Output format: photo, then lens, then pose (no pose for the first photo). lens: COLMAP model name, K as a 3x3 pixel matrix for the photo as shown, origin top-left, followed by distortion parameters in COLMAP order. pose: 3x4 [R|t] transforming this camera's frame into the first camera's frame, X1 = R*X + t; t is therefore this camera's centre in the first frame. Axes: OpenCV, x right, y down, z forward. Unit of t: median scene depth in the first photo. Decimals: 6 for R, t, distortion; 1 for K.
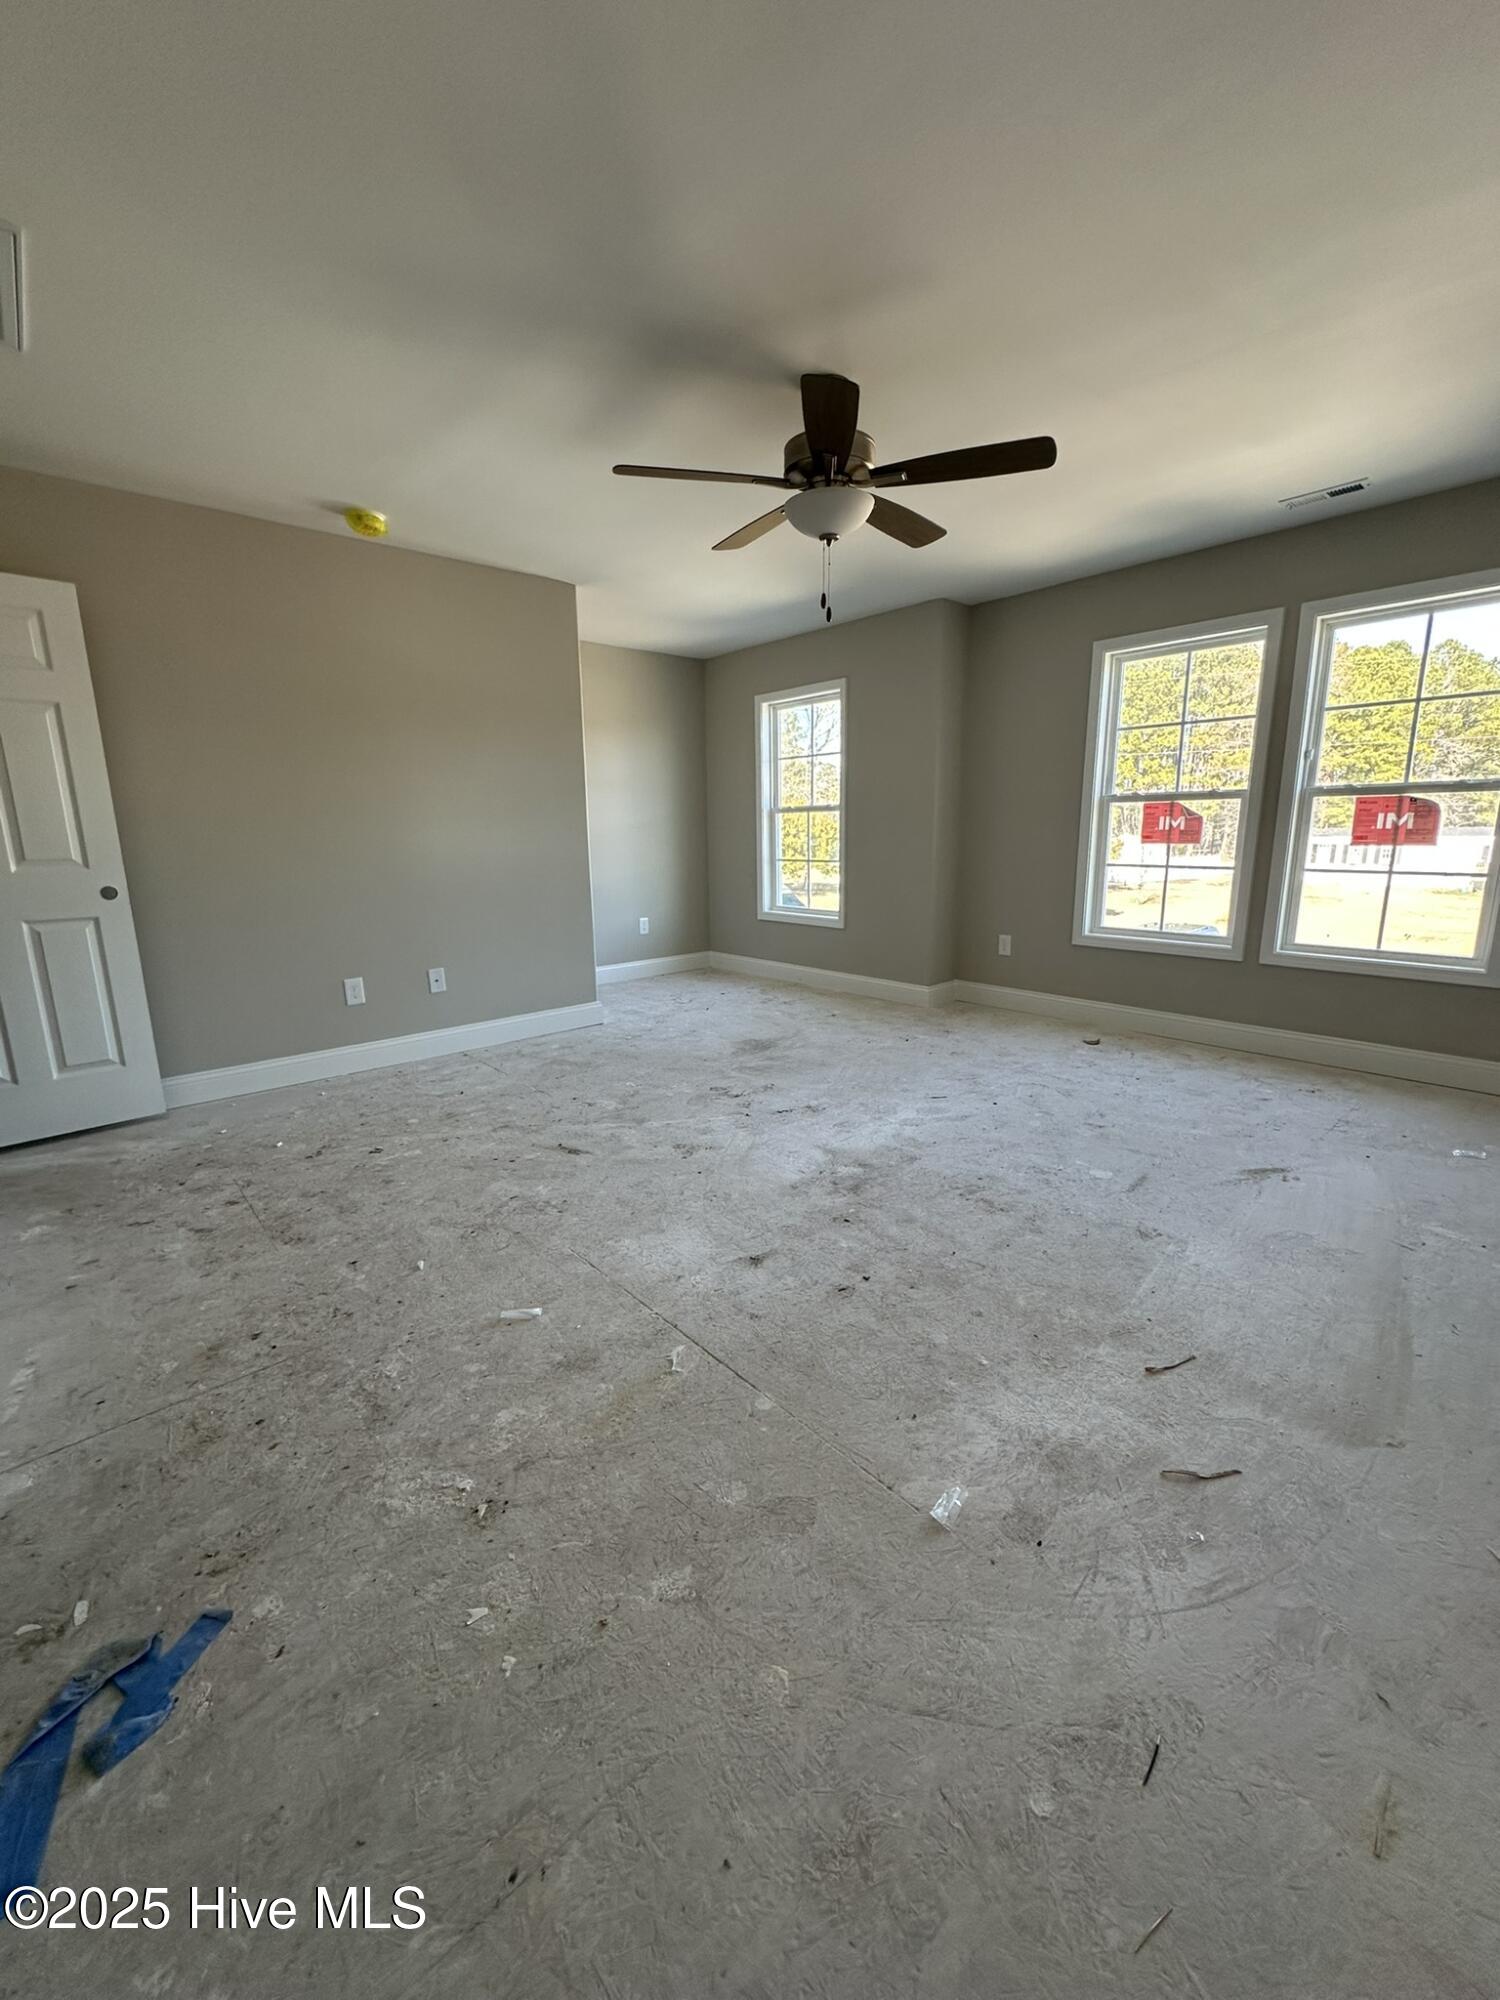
lens RADIAL K [[799.3, 0, 750.0], [0, 799.3, 1000.0], [0, 0, 1]] dist [-0.003655, -0.000040]
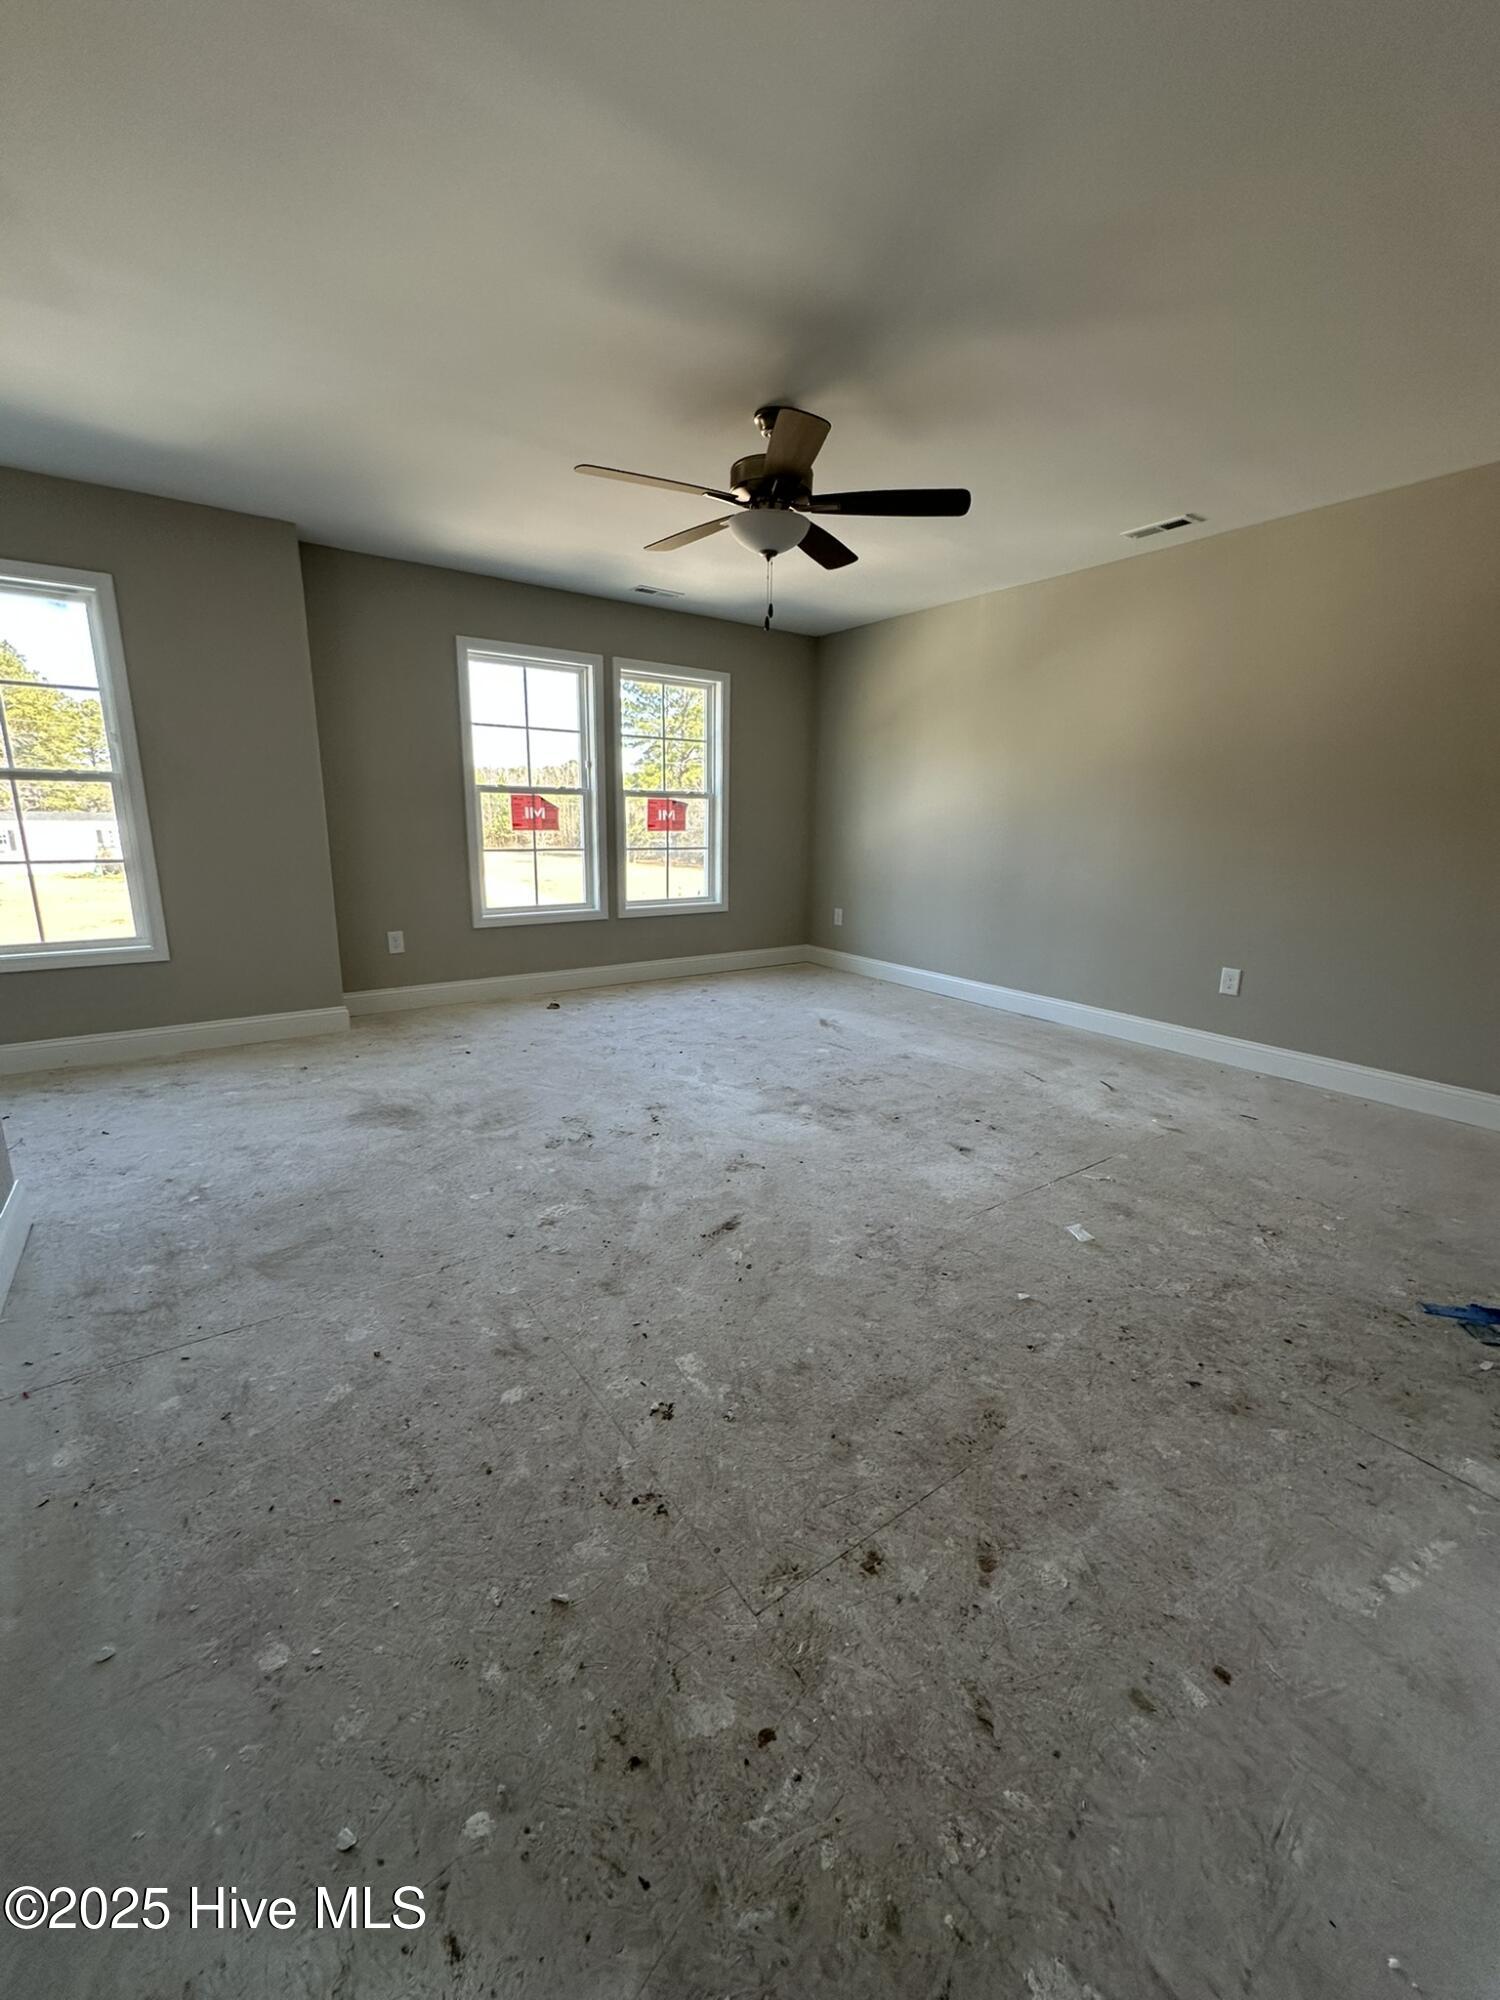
lens RADIAL K [[799.3, 0, 750.0], [0, 799.3, 1000.0], [0, 0, 1]] dist [-0.003655, -0.000040]
pose [[0.104890, -0.211583, 0.971715, -0.918033], [0.193506, 0.962772, 0.188748, -0.167037], [-0.975476, 0.168235, 0.141928, 0.811922]]
